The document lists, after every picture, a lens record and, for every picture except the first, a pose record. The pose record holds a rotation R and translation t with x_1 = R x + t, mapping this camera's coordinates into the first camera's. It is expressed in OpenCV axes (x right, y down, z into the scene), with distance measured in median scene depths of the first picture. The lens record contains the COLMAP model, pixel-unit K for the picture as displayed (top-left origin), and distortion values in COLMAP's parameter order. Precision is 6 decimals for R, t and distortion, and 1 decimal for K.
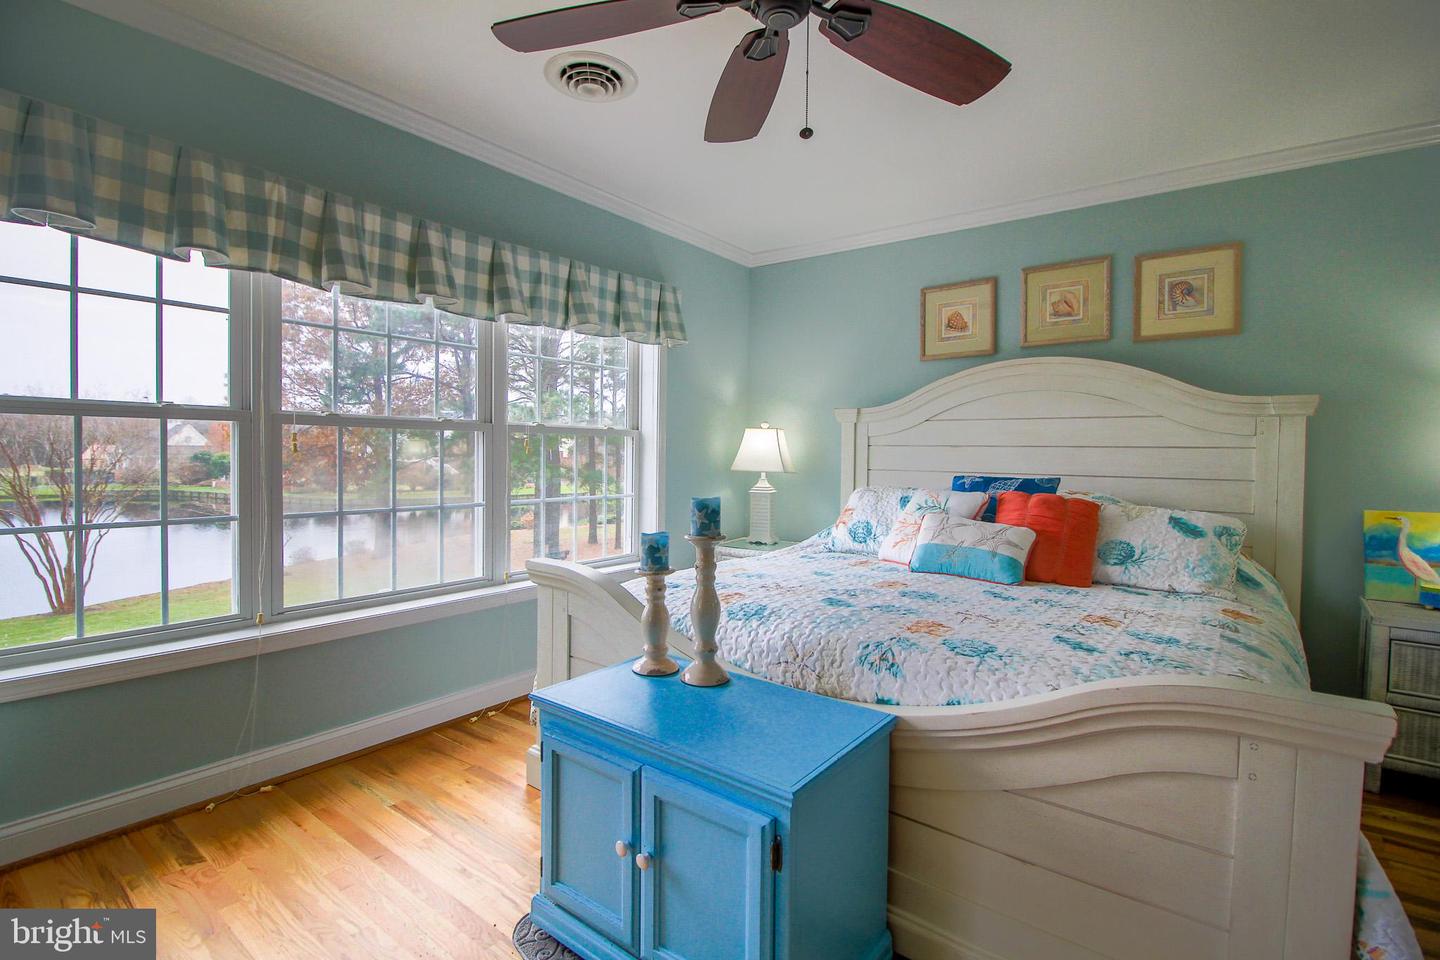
lens RADIAL K [[674.4, 0, 716.5], [0, 674.4, 468.0], [0, 0, 1]] dist [-0.010042, -0.001177]
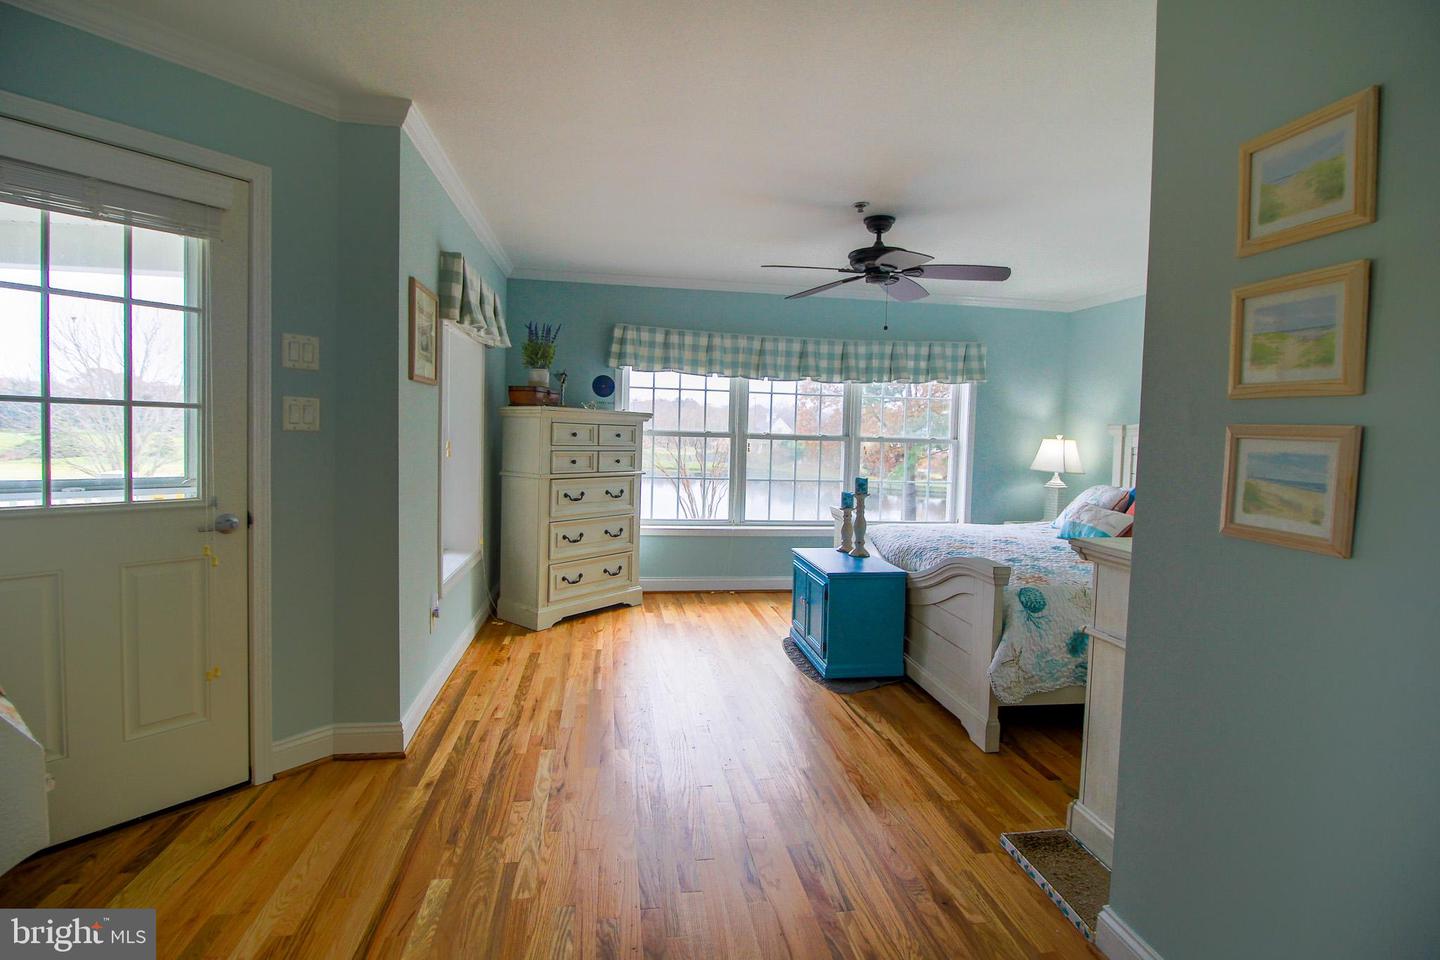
lens RADIAL K [[674.4, 0, 718.9], [0, 674.4, 473.1], [0, 0, 1]] dist [-0.010042, -0.001177]
pose [[0.727855, 0.047024, -0.684117, 0.847891], [-0.032774, 0.998891, 0.033791, -0.025046], [0.684948, -0.002174, 0.728589, -0.723743]]
